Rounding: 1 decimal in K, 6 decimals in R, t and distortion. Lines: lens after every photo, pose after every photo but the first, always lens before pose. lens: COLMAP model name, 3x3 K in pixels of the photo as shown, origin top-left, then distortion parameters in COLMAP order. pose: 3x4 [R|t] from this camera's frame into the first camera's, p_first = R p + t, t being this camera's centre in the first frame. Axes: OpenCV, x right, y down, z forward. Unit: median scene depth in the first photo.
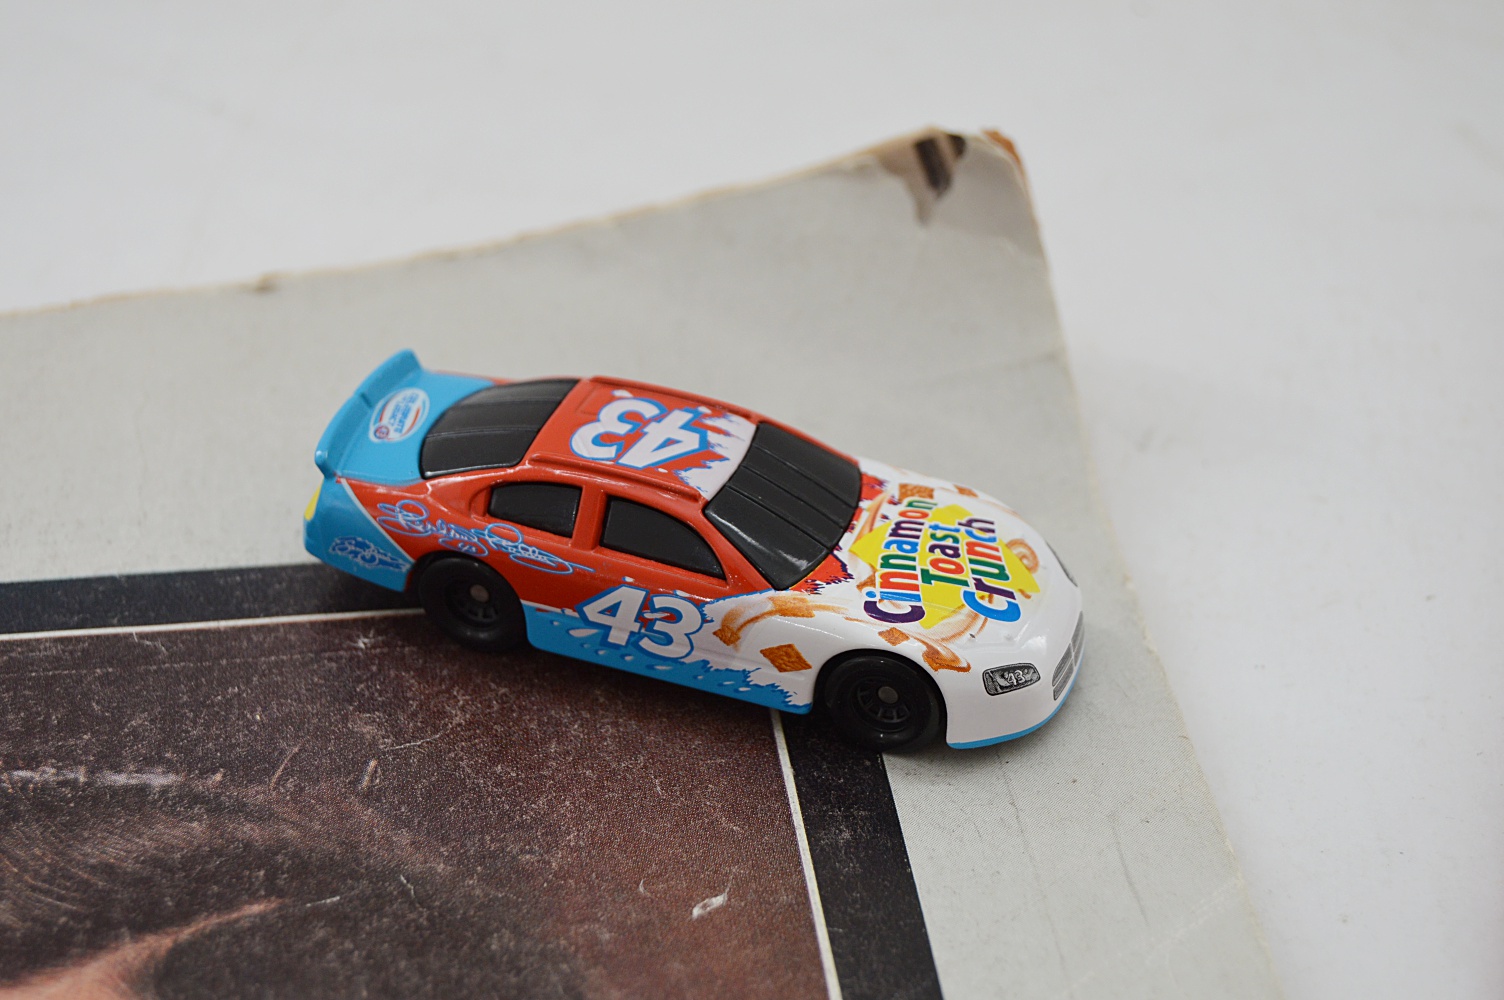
lens RADIAL K [[3175.8, 0, 752.0], [0, 3175.8, 500.0], [0, 0, 1]] dist [-0.053135, -0.000790]
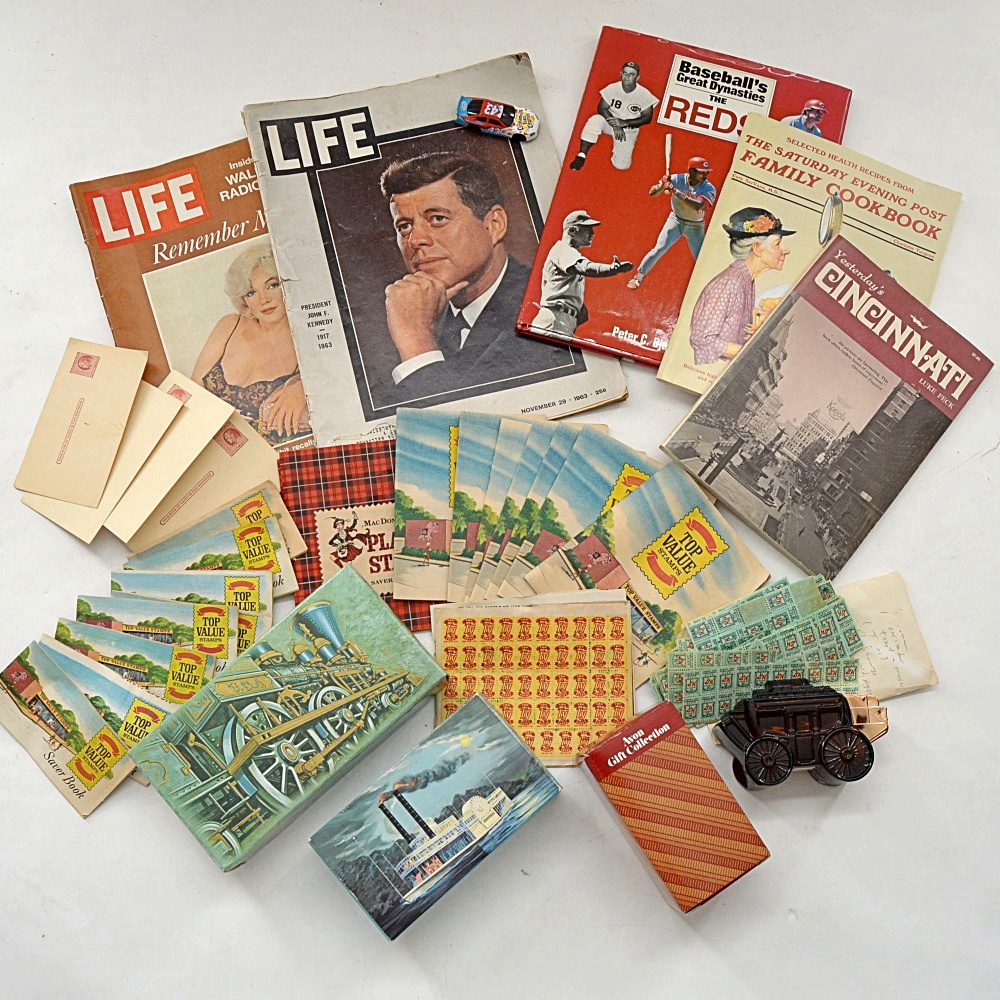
lens RADIAL K [[1177.5, 0, 500.0], [0, 1177.5, 500.0], [0, 0, 1]] dist [-0.094002, 0.045062]
pose [[0.992683, -0.116053, 0.033341, -0.263886], [0.069714, 0.776296, 0.626502, -1.304337], [-0.098590, -0.619594, 0.778706, -2.444885]]
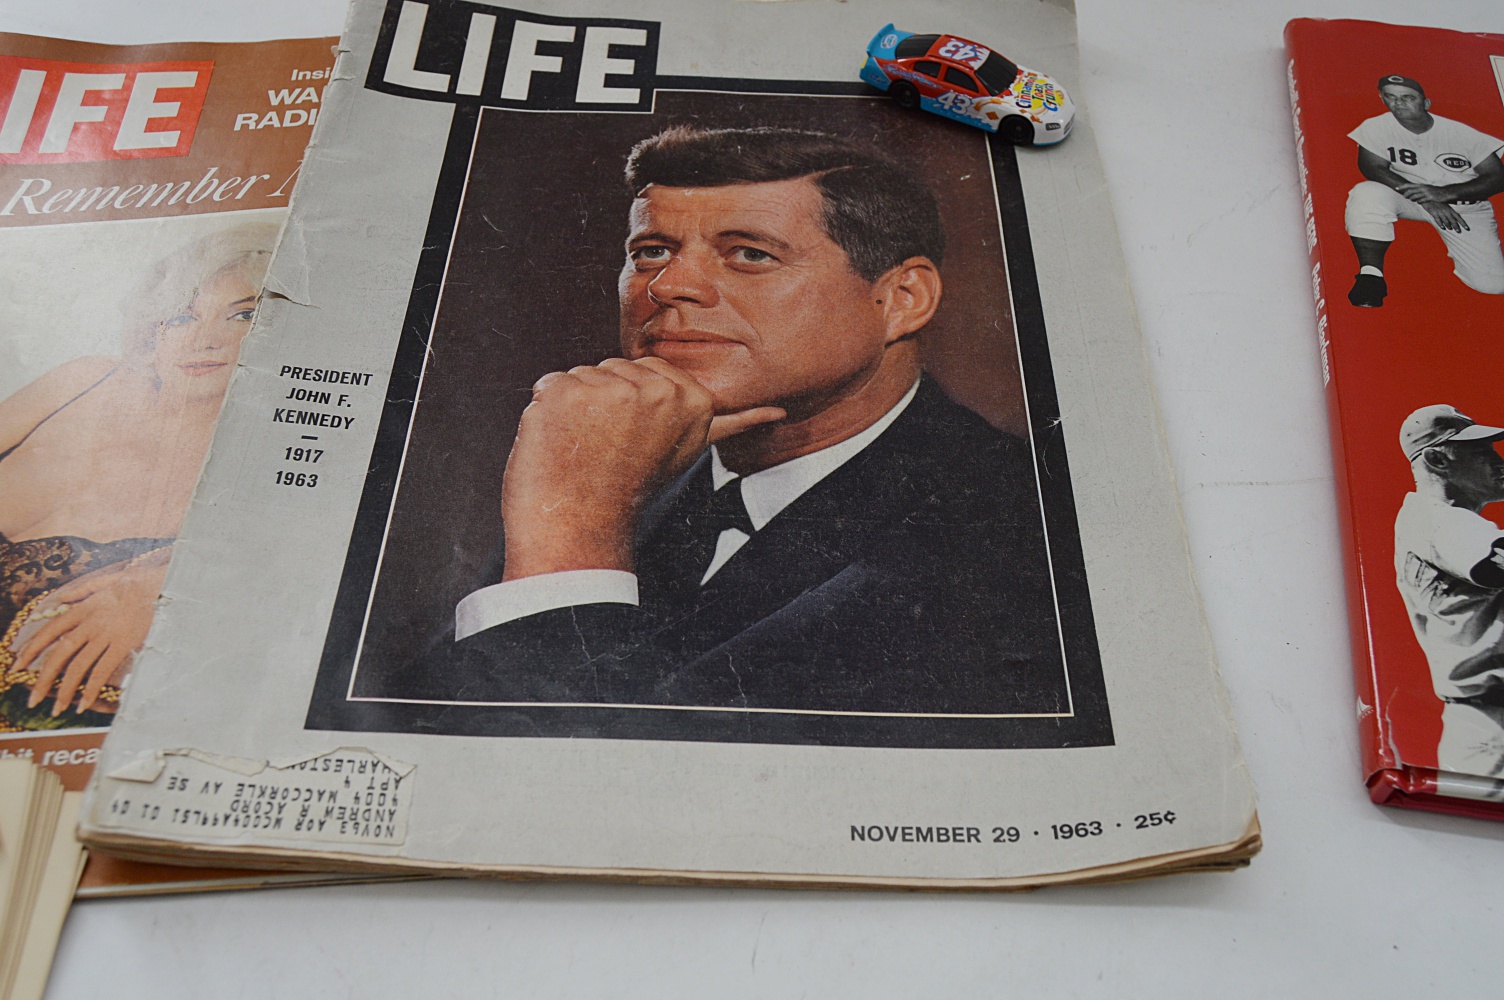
lens RADIAL K [[1374.4, 0, 762.6], [0, 1374.4, 458.2], [0, 0, 1]] dist [-0.062590, -0.000287]
pose [[0.990072, 0.109468, -0.088166, -0.068894], [-0.086461, 0.968860, 0.232023, 0.088585], [0.110820, -0.222097, 0.968706, -0.643389]]
